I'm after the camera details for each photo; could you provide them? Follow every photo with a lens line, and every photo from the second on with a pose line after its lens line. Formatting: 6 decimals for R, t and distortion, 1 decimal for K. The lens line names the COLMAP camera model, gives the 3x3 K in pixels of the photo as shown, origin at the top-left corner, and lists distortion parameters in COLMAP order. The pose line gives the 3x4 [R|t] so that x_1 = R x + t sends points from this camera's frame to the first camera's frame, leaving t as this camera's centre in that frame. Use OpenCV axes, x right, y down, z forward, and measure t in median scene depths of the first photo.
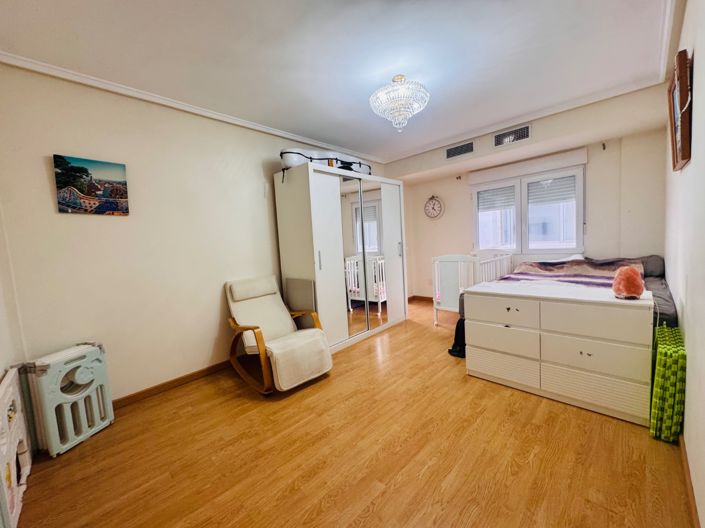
lens RADIAL K [[282.4, 0, 352.1], [0, 282.4, 264.4], [0, 0, 1]] dist [0.000110, -0.000394]
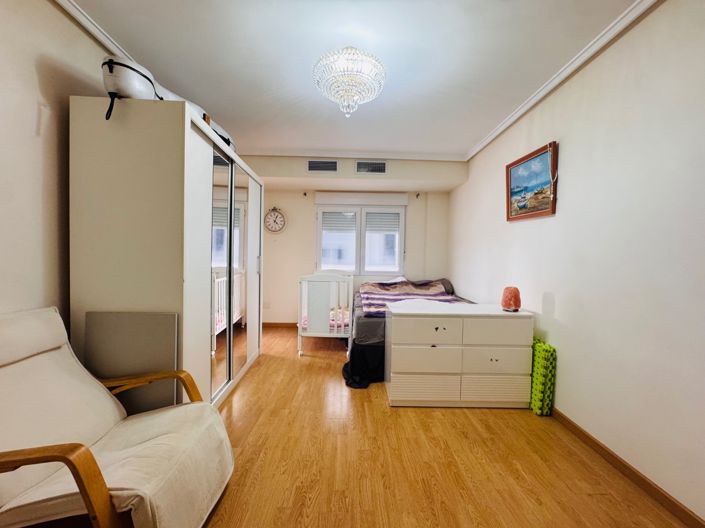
lens RADIAL K [[282.4, 0, 352.1], [0, 282.4, 264.4], [0, 0, 1]] dist [0.000110, -0.000394]
pose [[0.697653, 0.053242, 0.714455, -0.276182], [-0.002642, 0.997419, -0.071749, 0.000232], [-0.716431, 0.048168, 0.695993, 0.343460]]
